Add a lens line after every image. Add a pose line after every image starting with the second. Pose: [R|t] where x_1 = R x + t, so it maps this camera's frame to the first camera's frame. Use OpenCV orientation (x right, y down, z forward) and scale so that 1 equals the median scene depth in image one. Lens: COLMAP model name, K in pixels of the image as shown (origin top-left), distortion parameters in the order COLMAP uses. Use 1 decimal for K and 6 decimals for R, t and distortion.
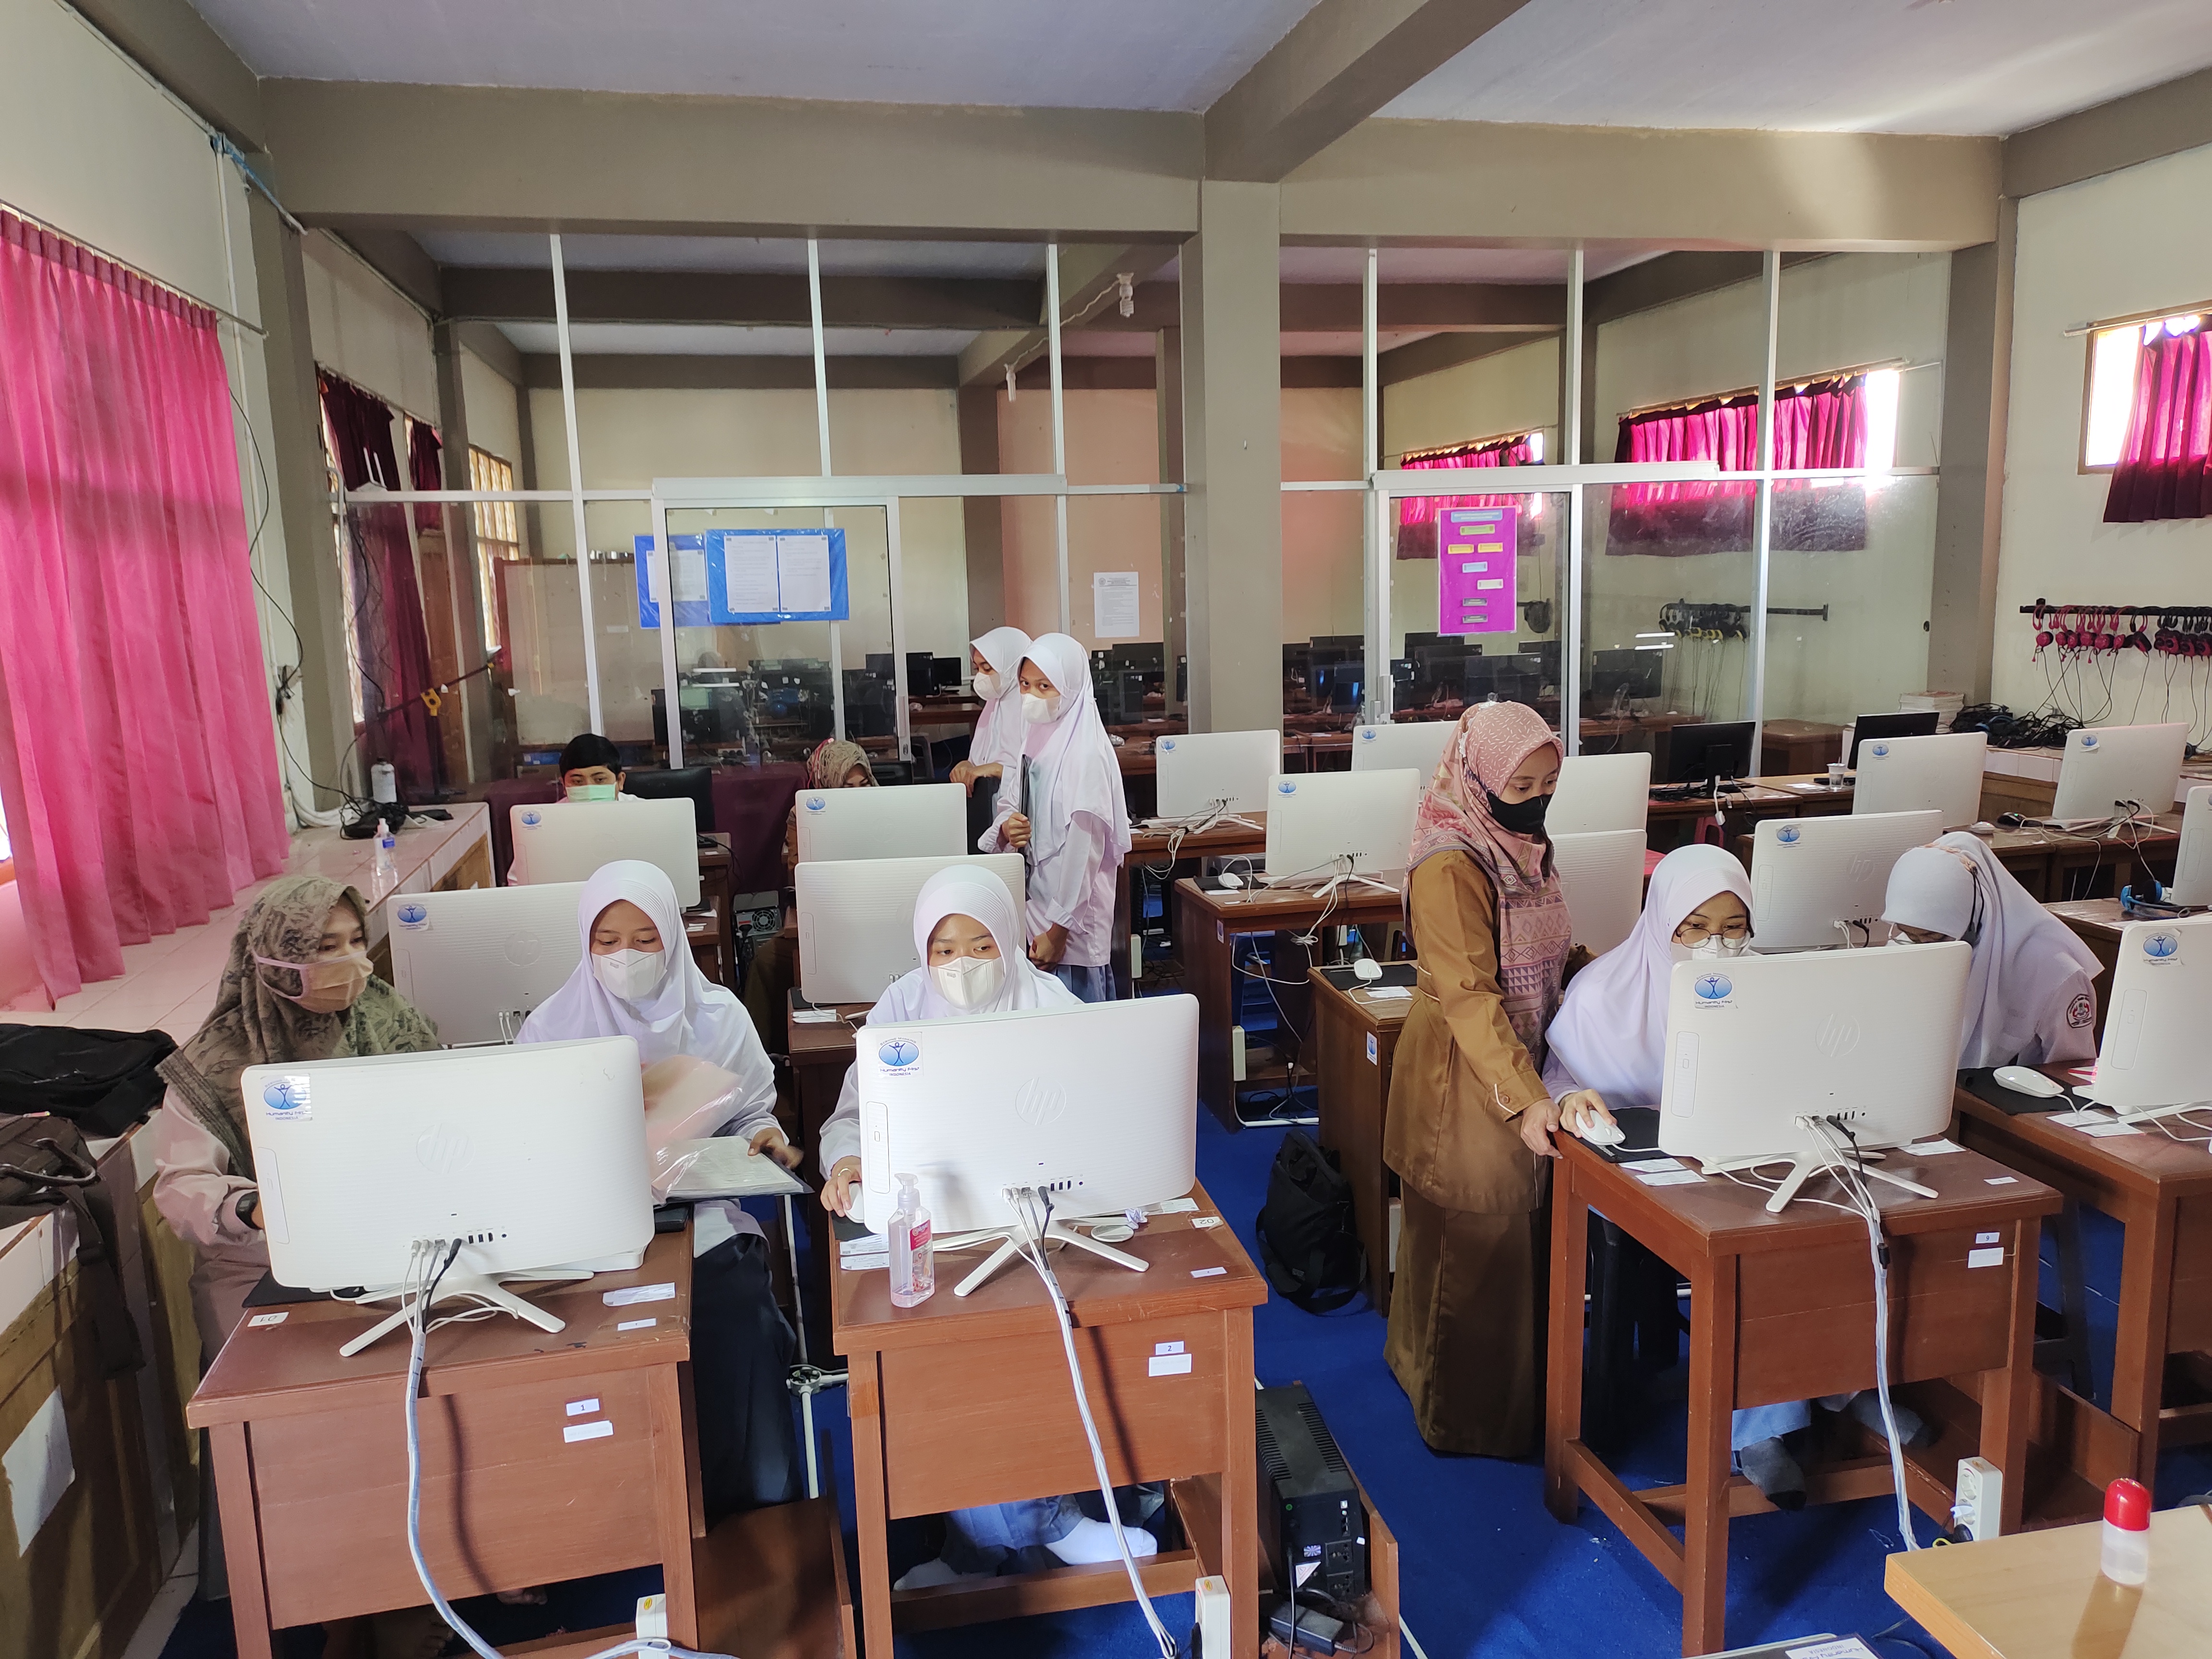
lens RADIAL K [[1694.6, 0, 1106.0], [0, 1694.6, 829.5], [0, 0, 1]] dist [0.064187, -0.048716]
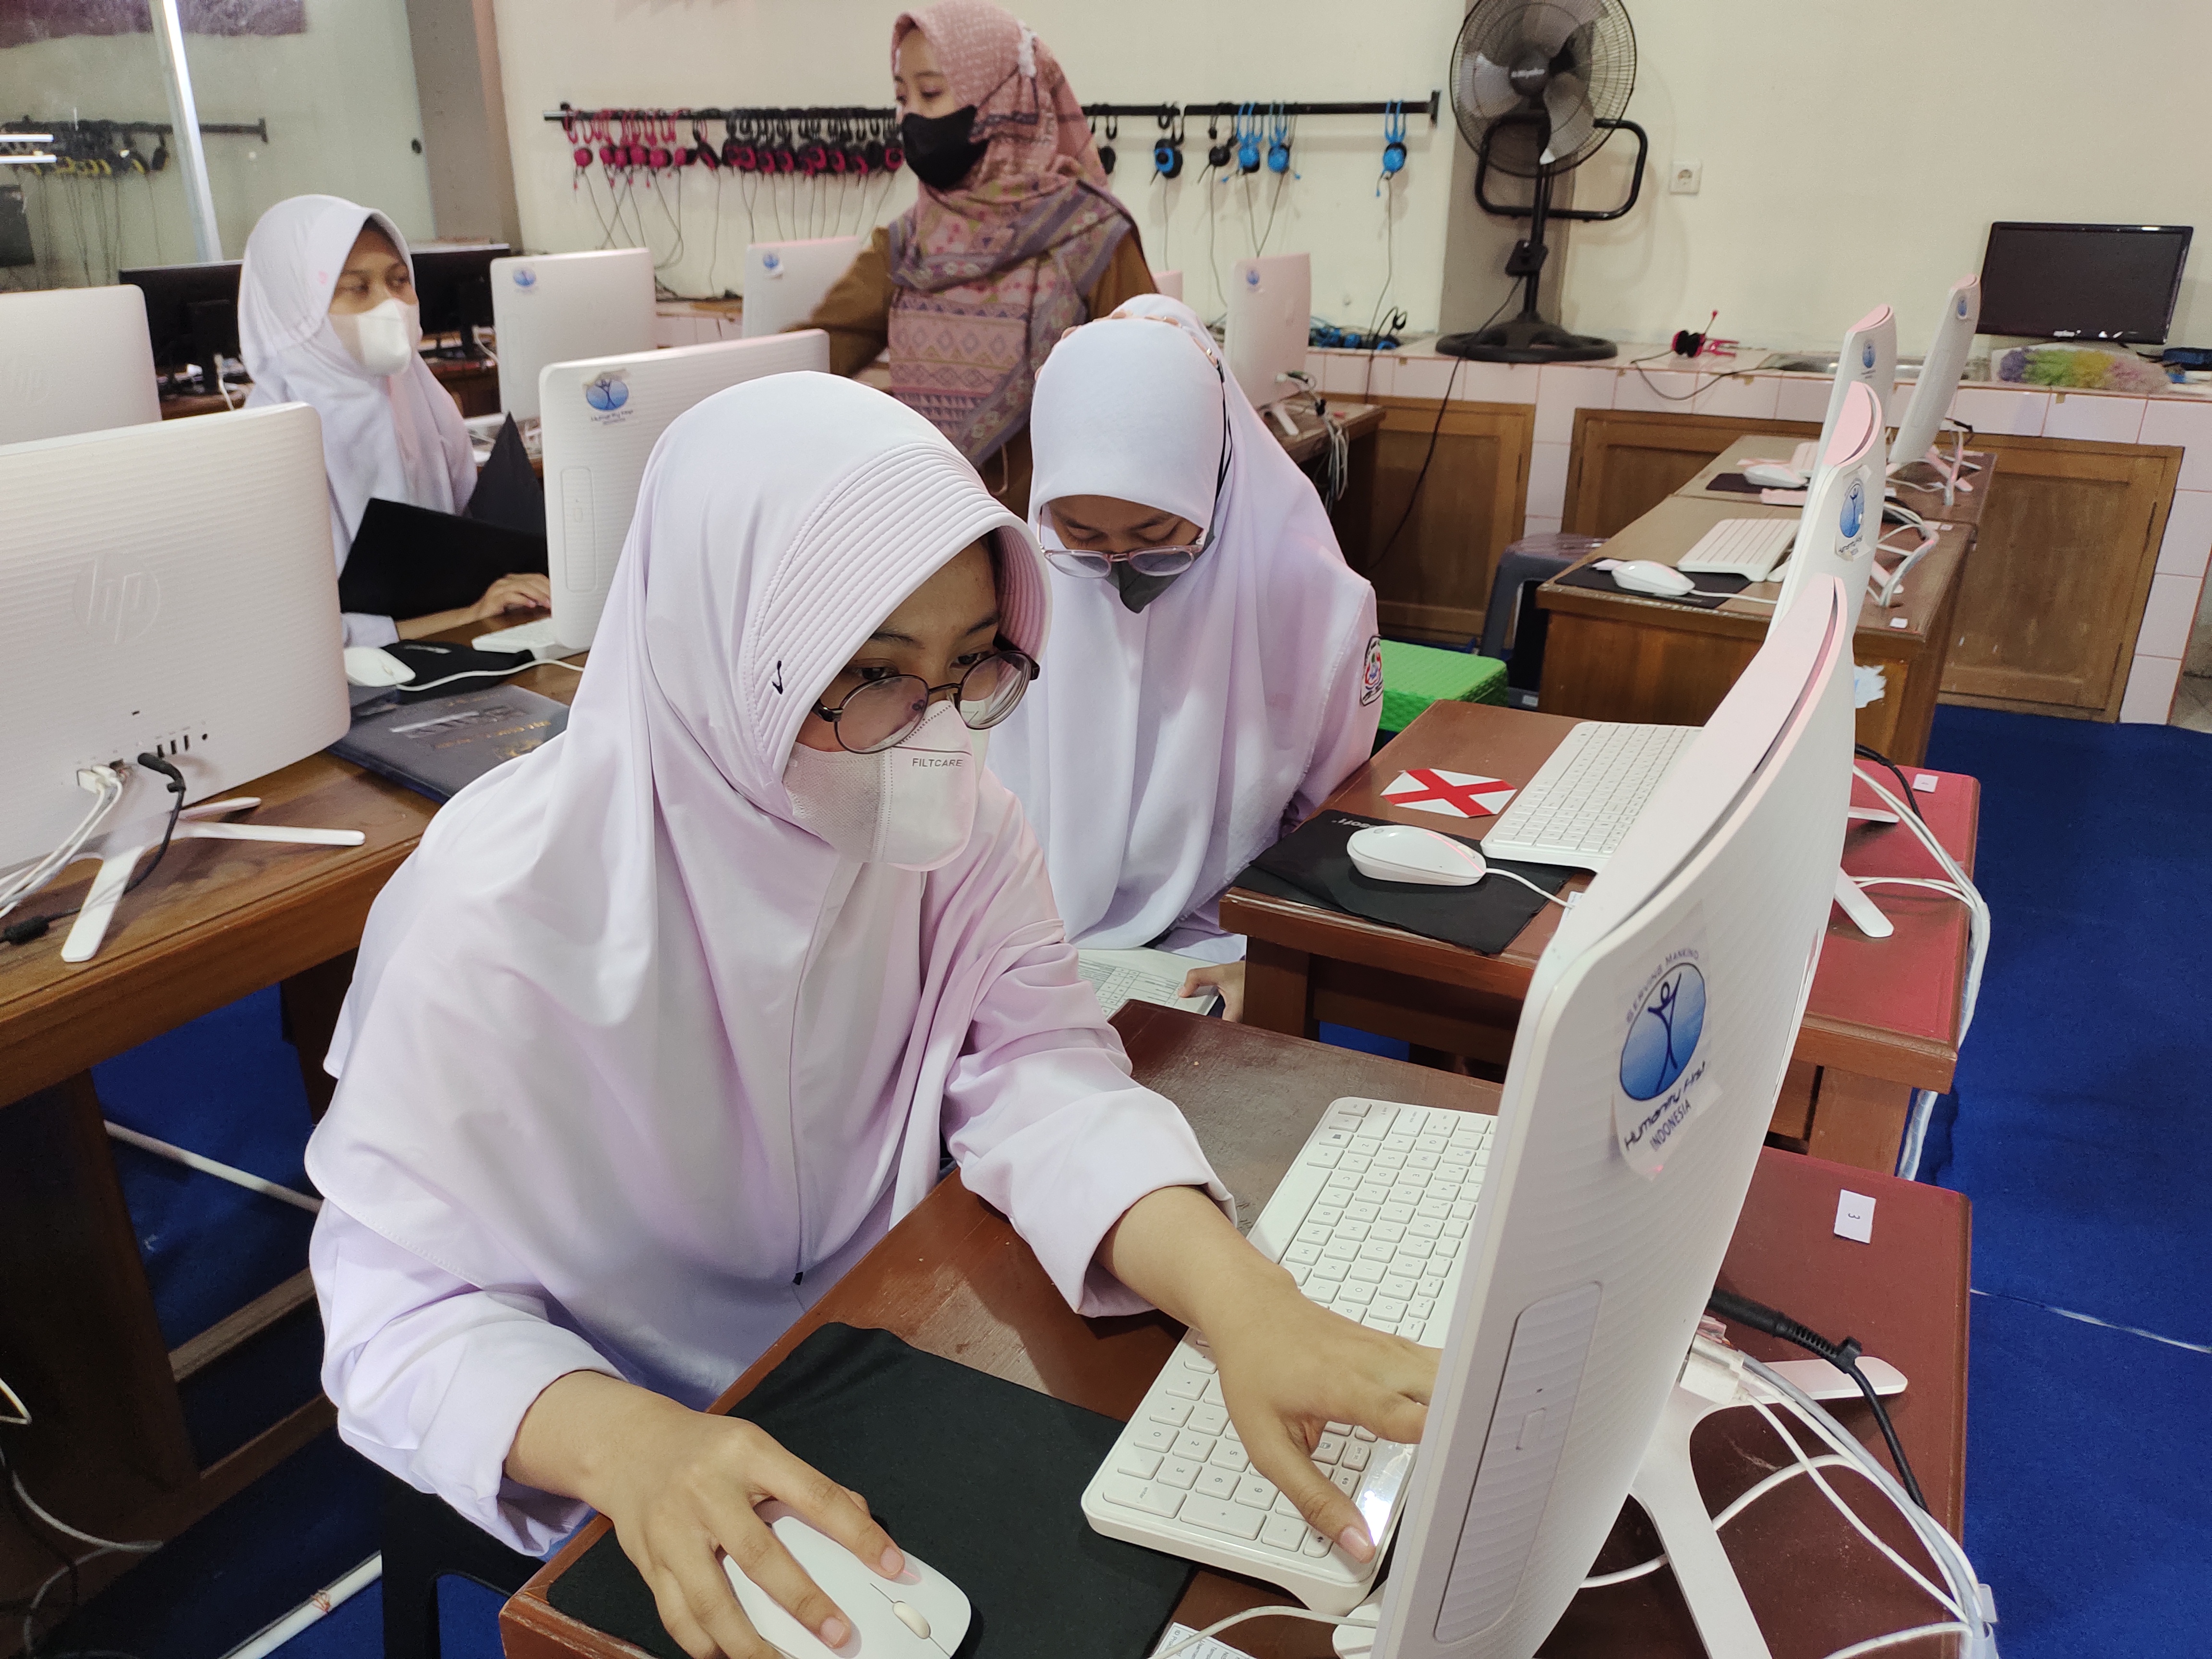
lens RADIAL K [[1694.6, 0, 1106.0], [0, 1694.6, 829.5], [0, 0, 1]] dist [0.064187, -0.048716]
pose [[0.640285, -0.261932, 0.722099, 0.064105], [0.103610, 0.960924, 0.256691, 0.005372], [-0.761118, -0.089538, 0.642404, 0.310087]]
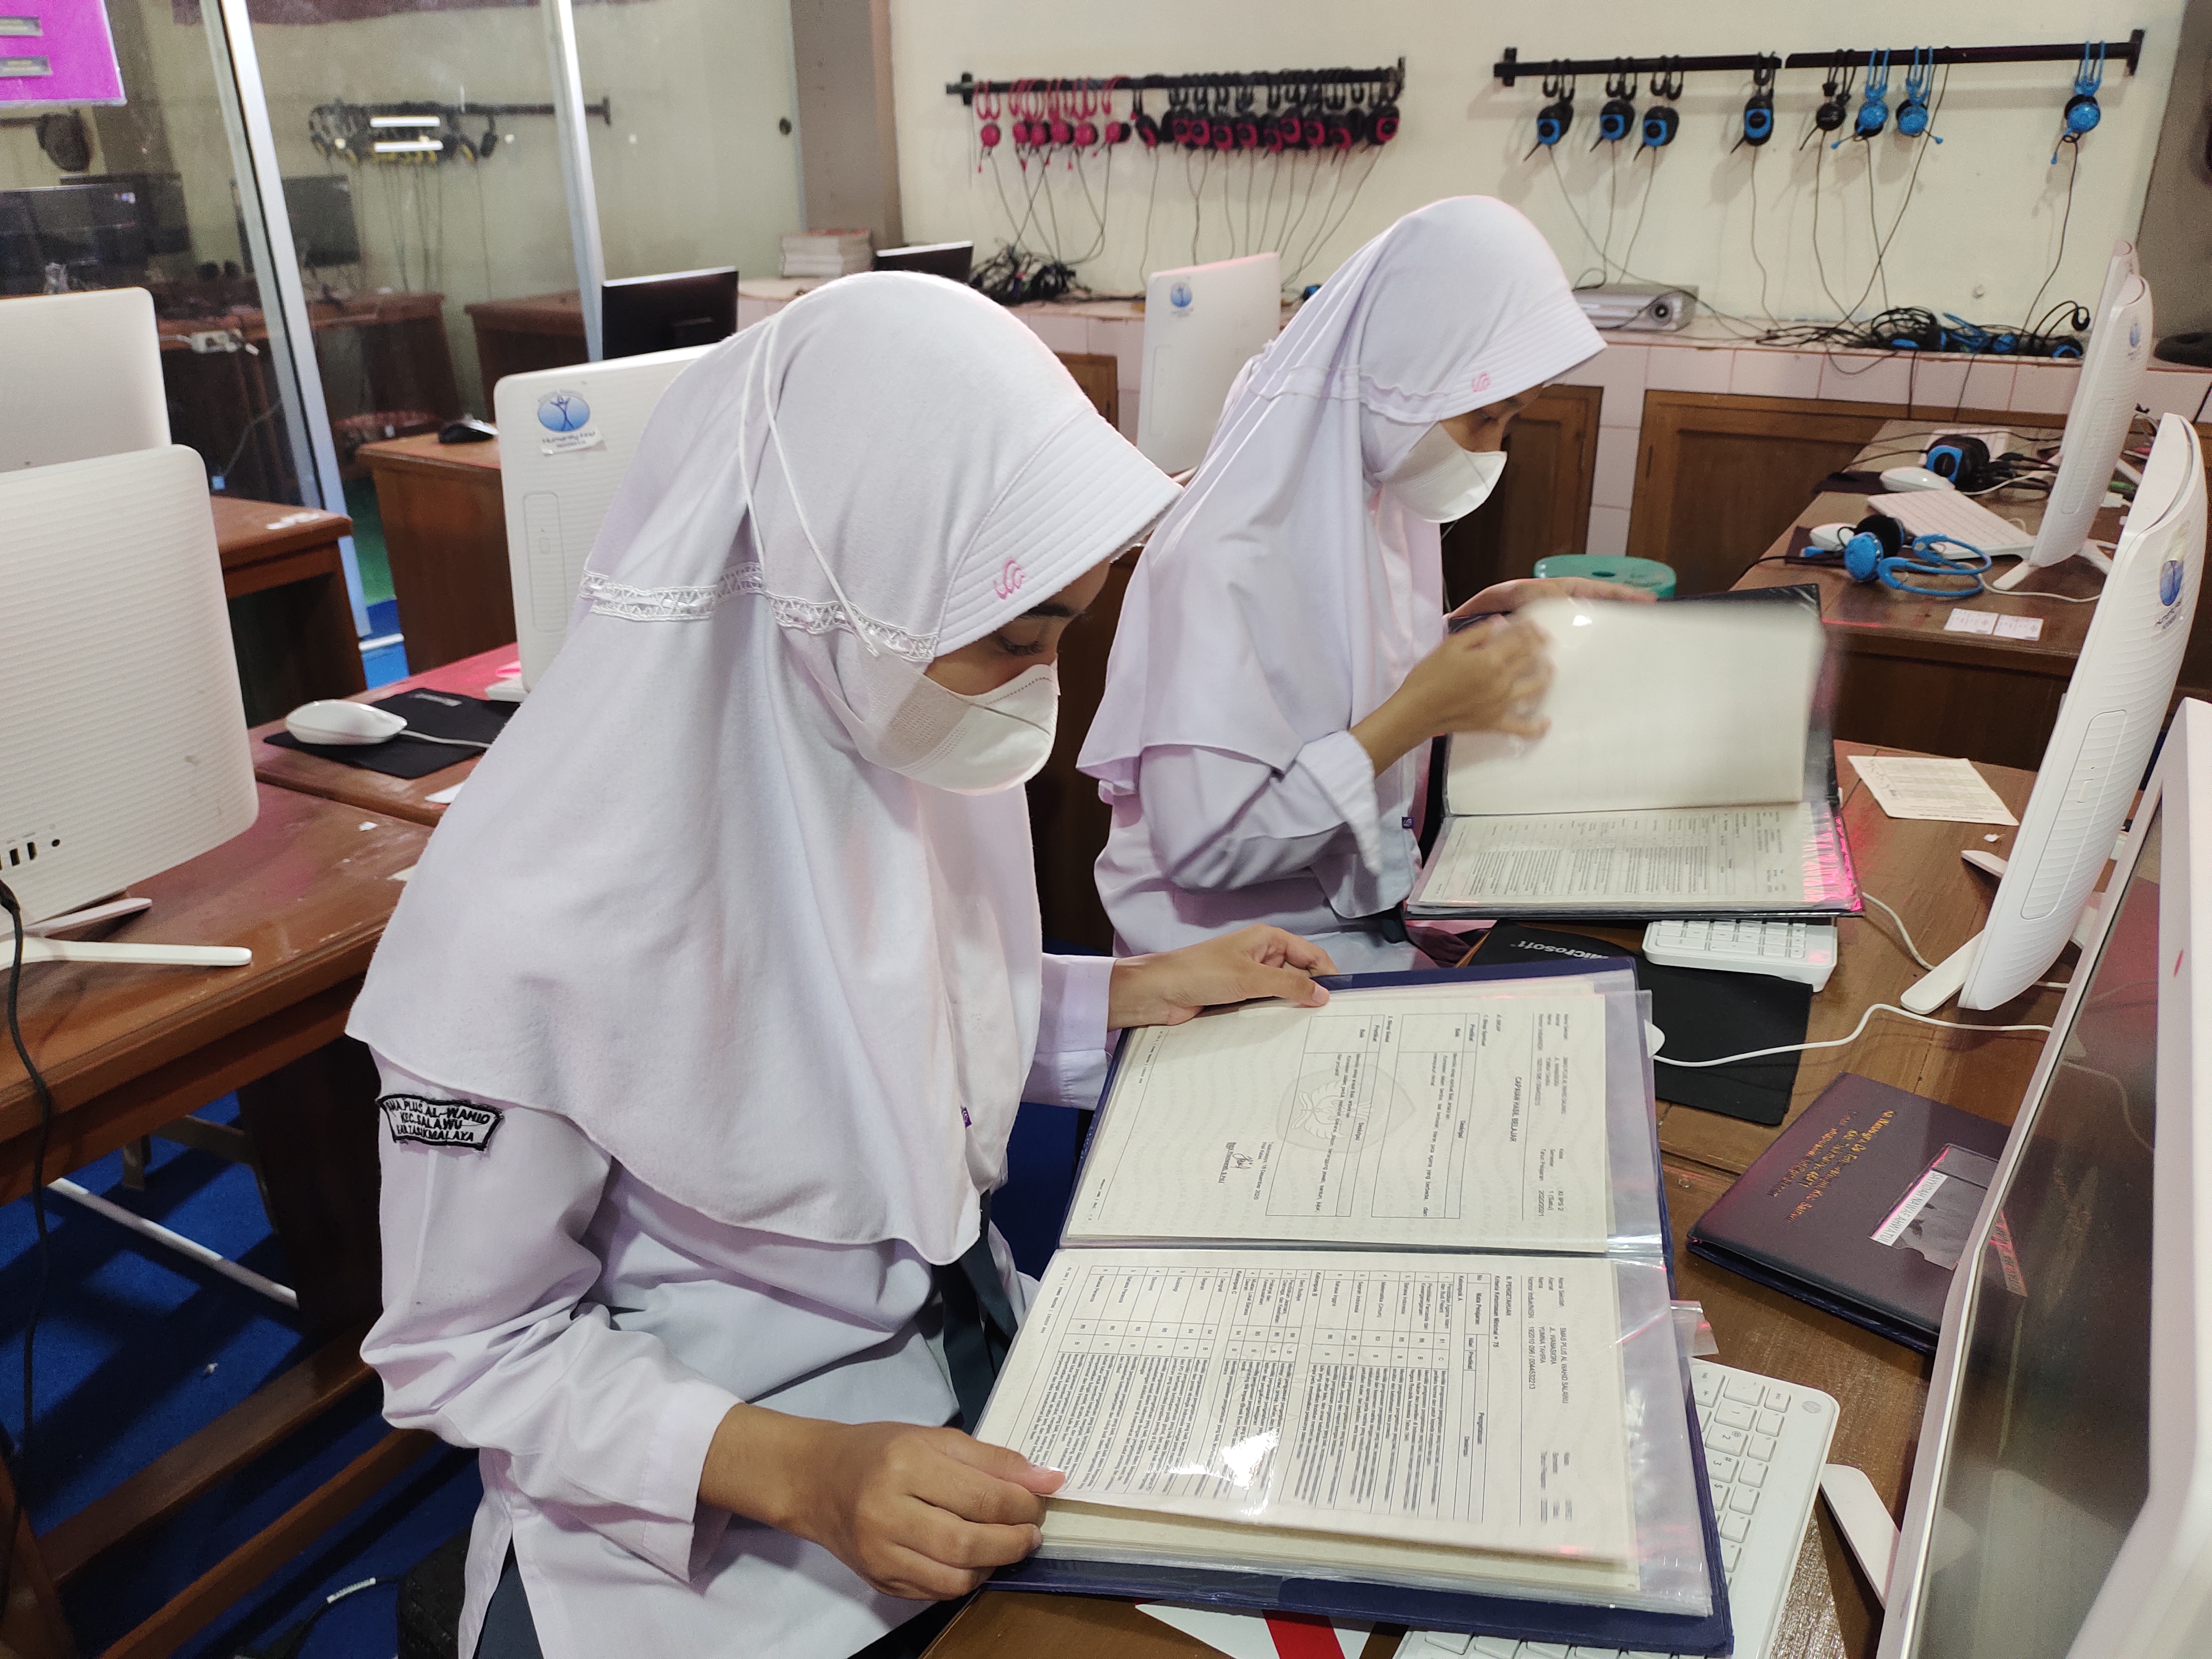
lens RADIAL K [[1694.6, 0, 1106.0], [0, 1694.6, 829.5], [0, 0, 1]] dist [0.064187, -0.048716]
pose [[0.691045, -0.261592, 0.673815, 0.059338], [0.106611, 0.958906, 0.262934, -0.022691], [-0.714906, -0.109863, 0.690536, 0.490732]]
